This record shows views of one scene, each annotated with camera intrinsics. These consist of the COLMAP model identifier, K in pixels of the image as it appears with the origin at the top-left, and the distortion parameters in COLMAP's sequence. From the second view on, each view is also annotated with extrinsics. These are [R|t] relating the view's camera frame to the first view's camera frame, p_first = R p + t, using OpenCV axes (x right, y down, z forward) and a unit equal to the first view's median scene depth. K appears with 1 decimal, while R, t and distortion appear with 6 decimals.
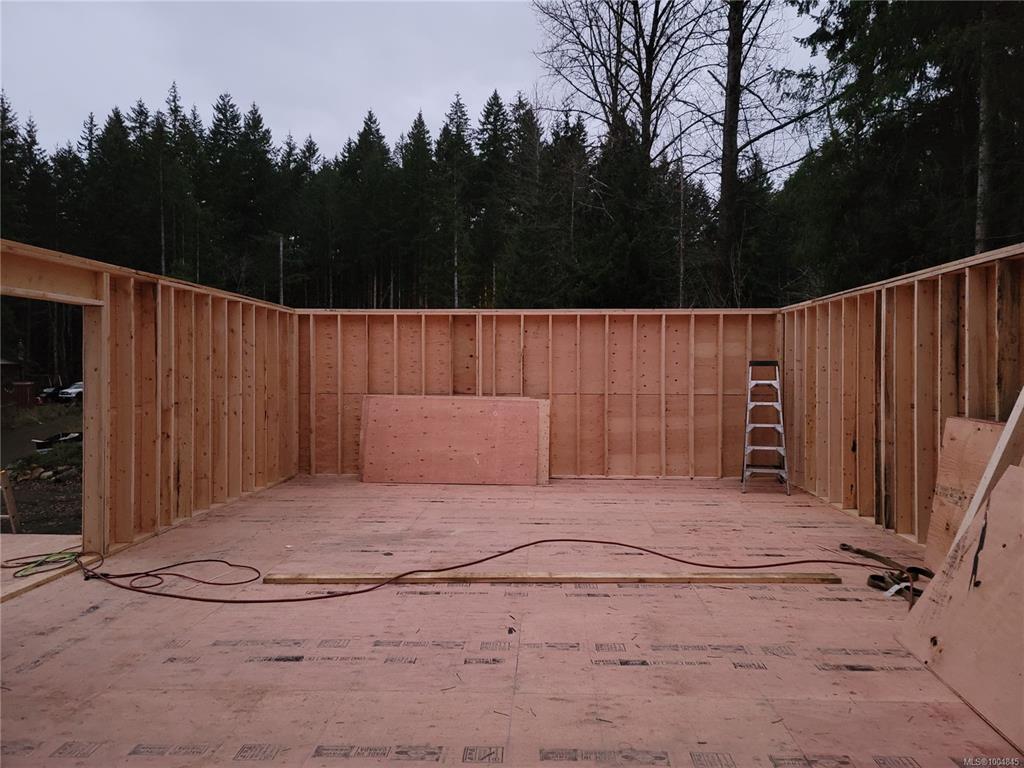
lens RADIAL K [[741.2, 0, 514.0], [0, 741.2, 381.1], [0, 0, 1]] dist [0.085969, -0.070499]
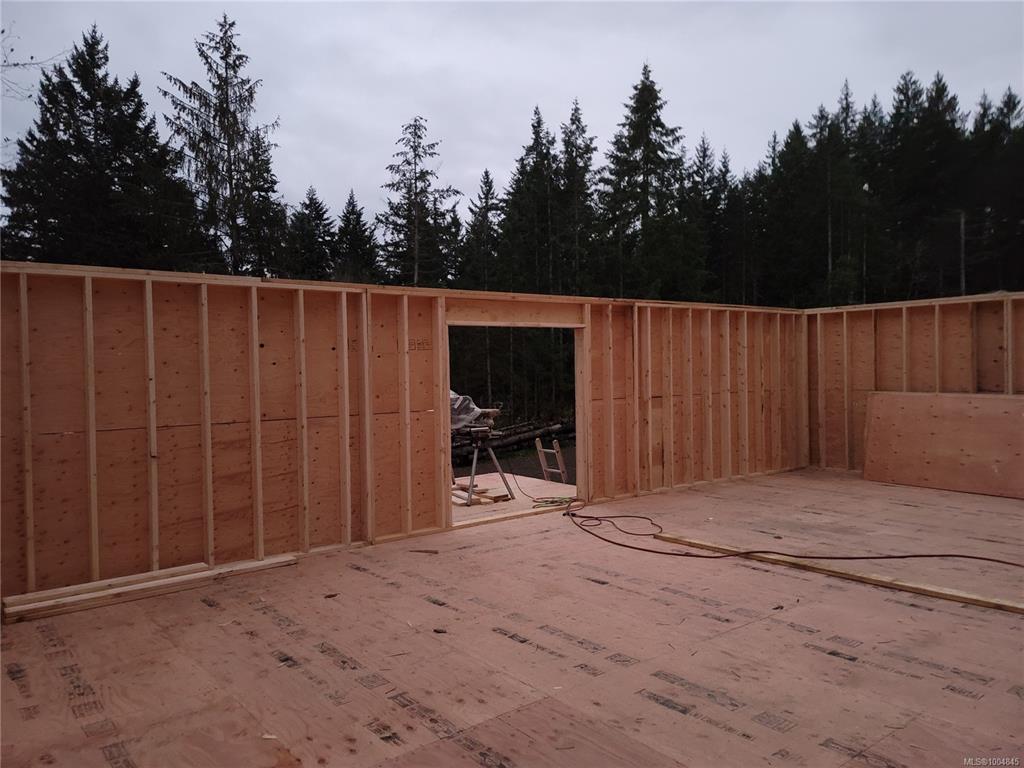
lens RADIAL K [[741.2, 0, 514.0], [0, 741.2, 381.1], [0, 0, 1]] dist [0.085969, -0.070499]
pose [[0.650465, -0.001150, -0.759536, 0.373744], [0.007841, 0.999956, 0.005201, -0.006078], [0.759496, -0.009339, 0.650445, -0.008521]]
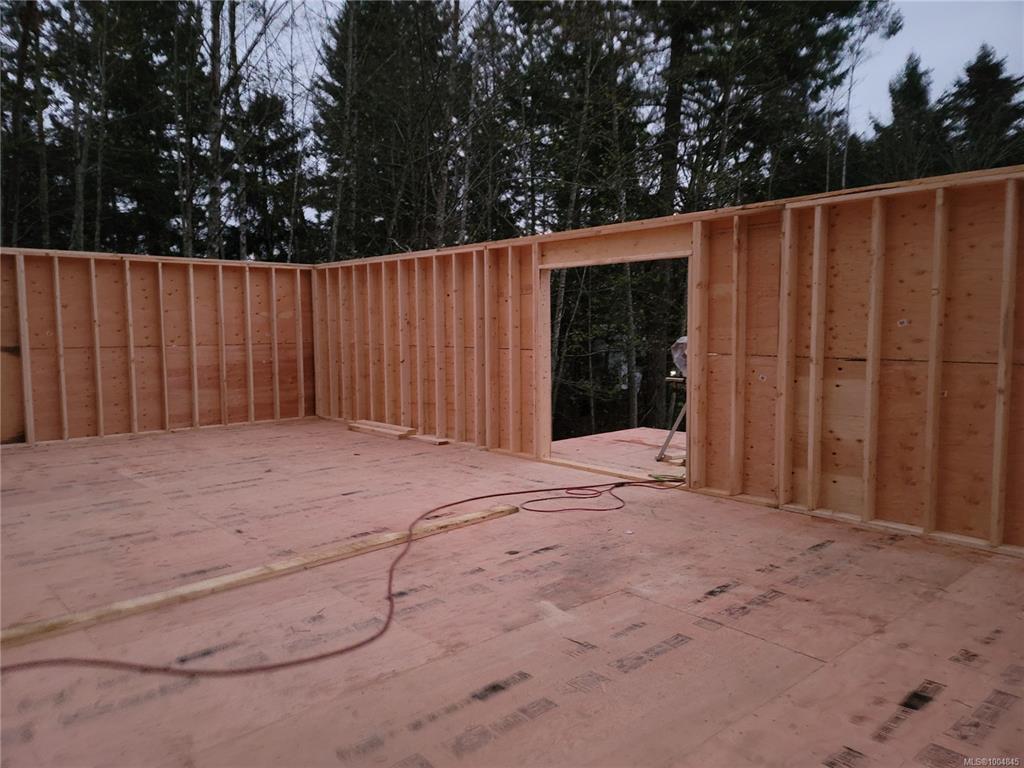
lens RADIAL K [[765.8, 0, 492.5], [0, 765.8, 374.9], [0, 0, 1]] dist [0.211637, -0.203214]
pose [[-0.745264, 0.079637, -0.661996, 0.349423], [0.015811, 0.994673, 0.101858, -0.042560], [0.666582, 0.065444, -0.742554, 1.447865]]
